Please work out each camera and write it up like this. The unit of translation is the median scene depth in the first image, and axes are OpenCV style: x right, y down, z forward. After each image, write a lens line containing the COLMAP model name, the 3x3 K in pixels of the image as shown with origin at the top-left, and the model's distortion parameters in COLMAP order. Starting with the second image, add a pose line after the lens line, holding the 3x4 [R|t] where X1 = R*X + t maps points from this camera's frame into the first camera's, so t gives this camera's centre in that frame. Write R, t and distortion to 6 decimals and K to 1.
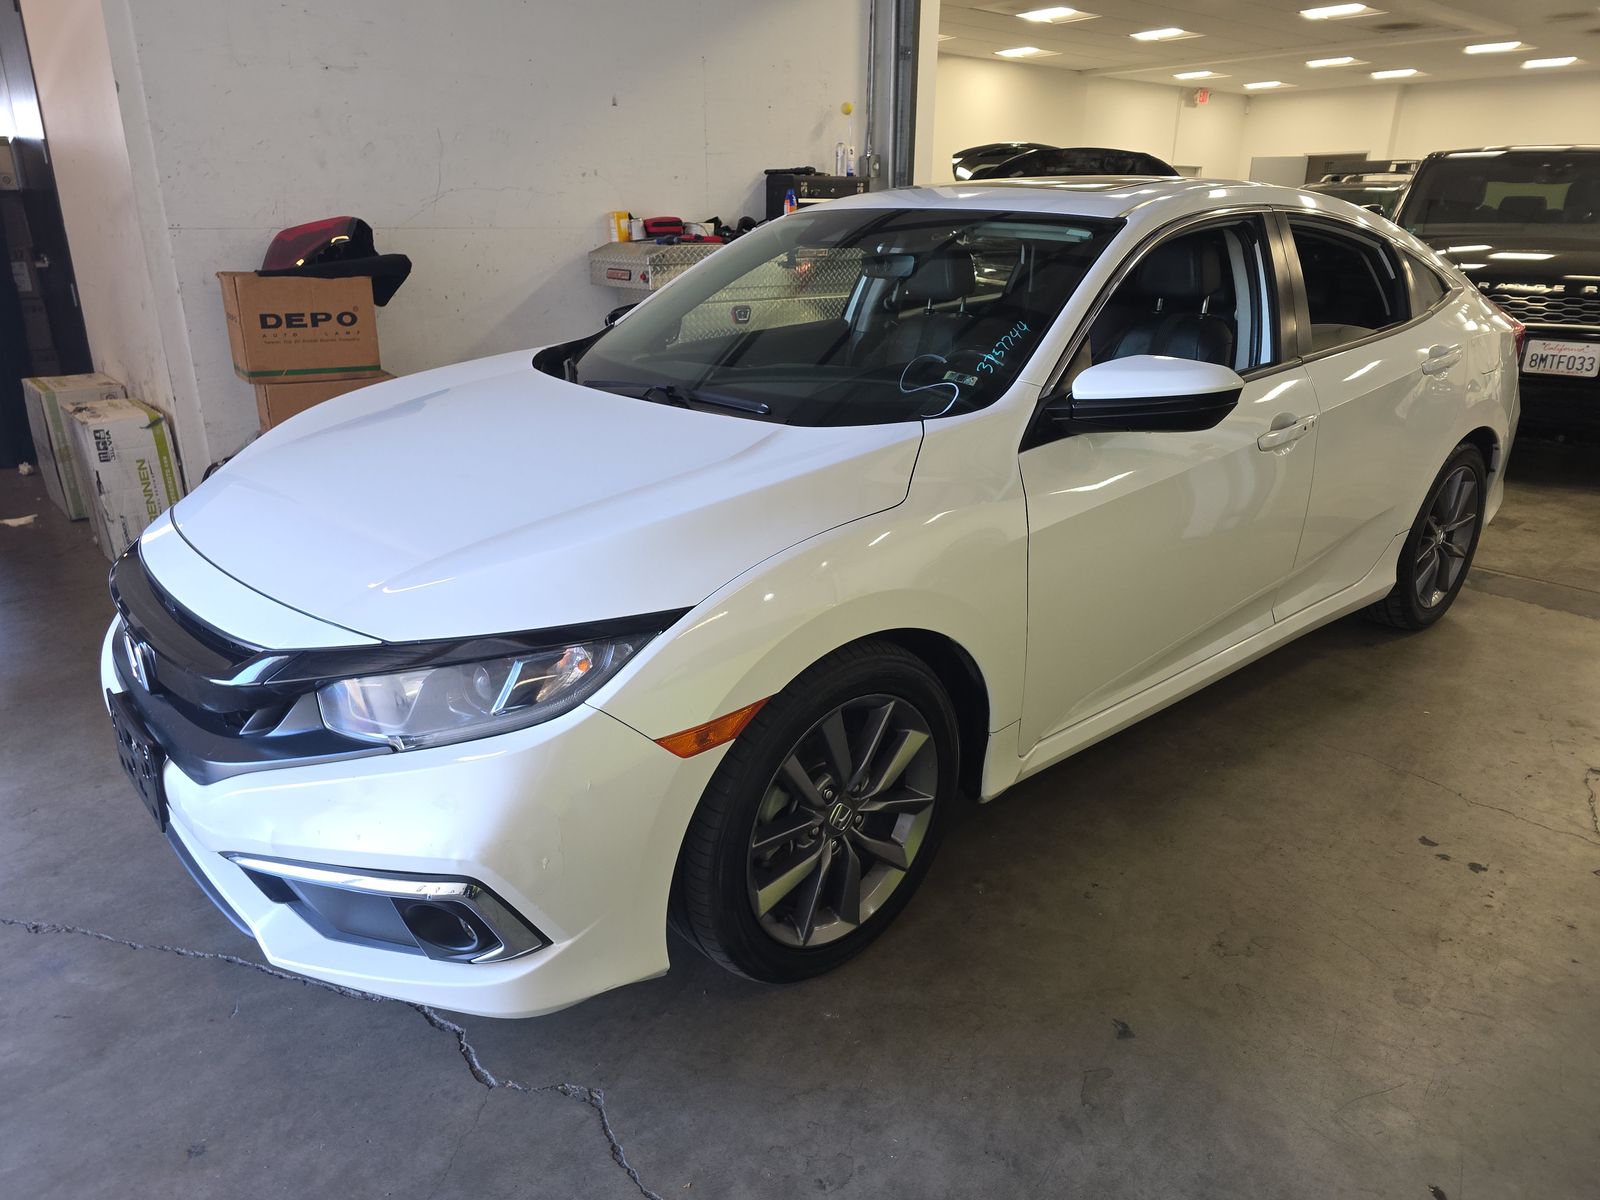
lens RADIAL K [[1065.8, 0, 798.5], [0, 1065.8, 601.6], [0, 0, 1]] dist [0.005641, -0.001713]
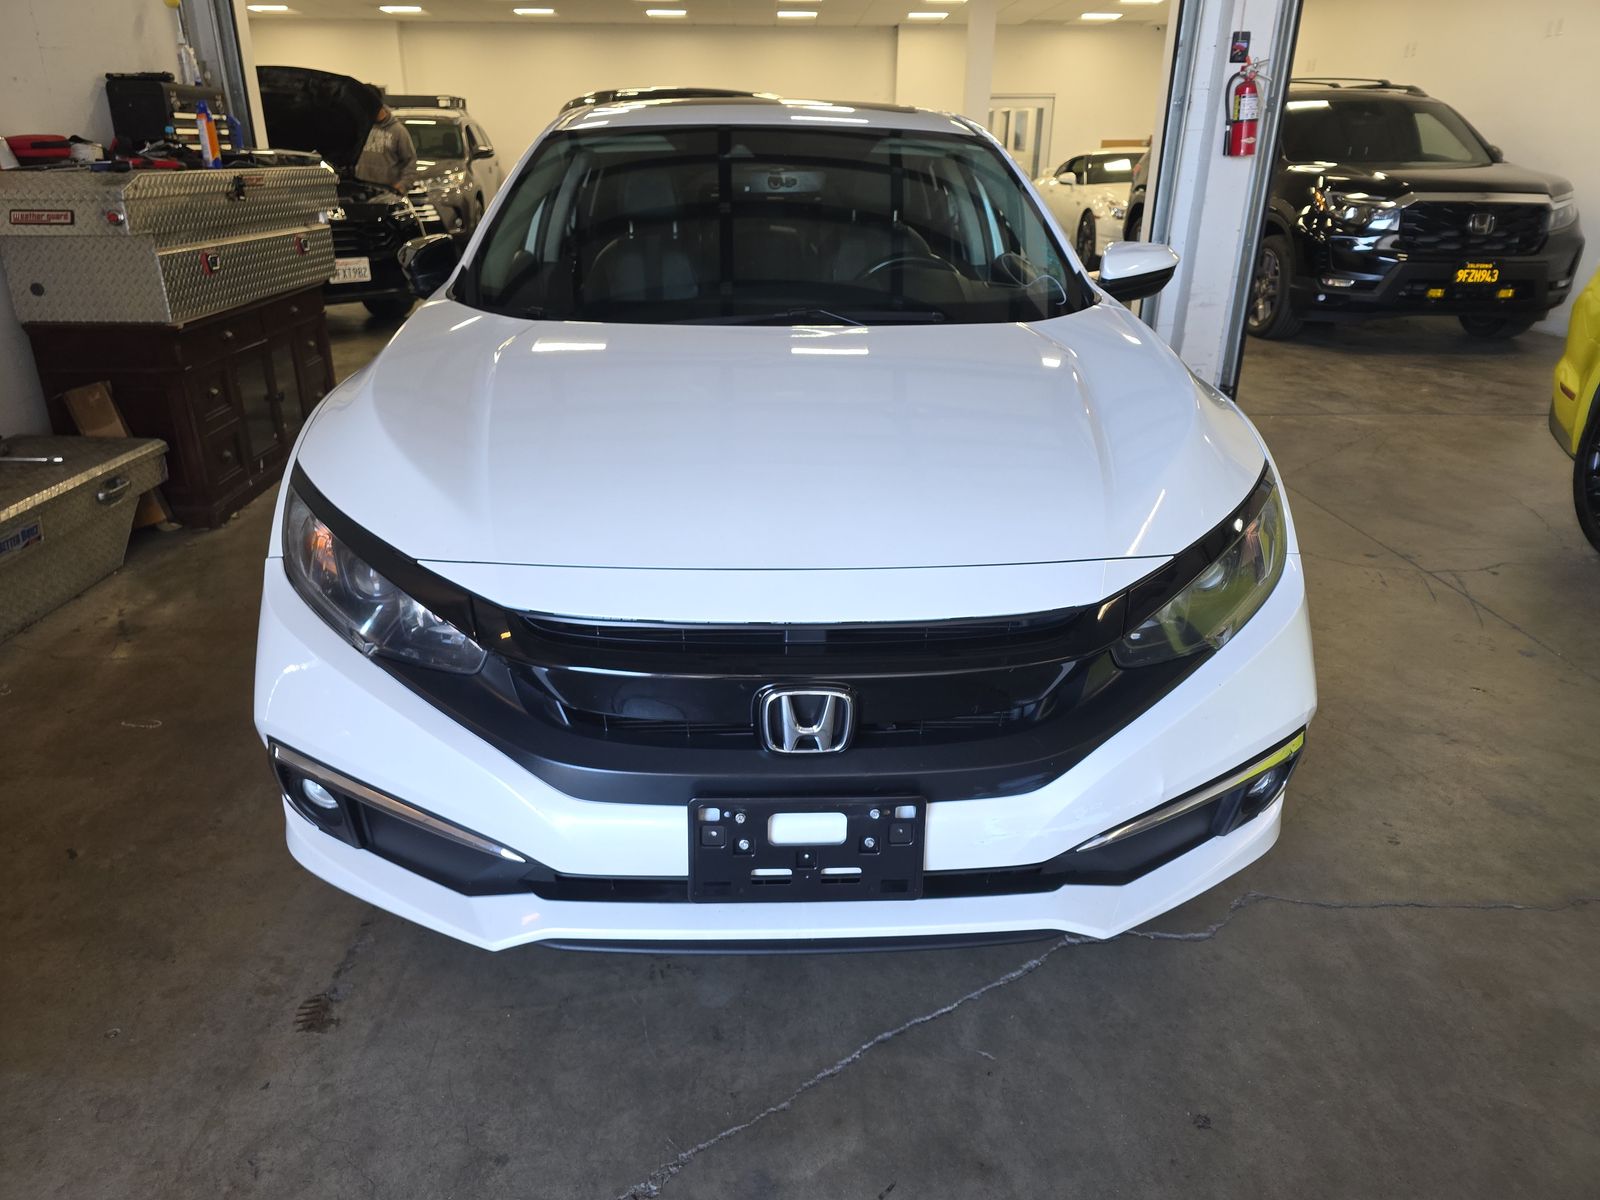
lens RADIAL K [[1065.8, 0, 791.7], [0, 1065.8, 599.4], [0, 0, 1]] dist [0.005641, -0.001713]
pose [[0.632543, -0.292996, 0.716968, -0.366139], [0.255304, 0.952826, 0.164140, -0.049031], [-0.731238, 0.079219, 0.677506, 0.159302]]
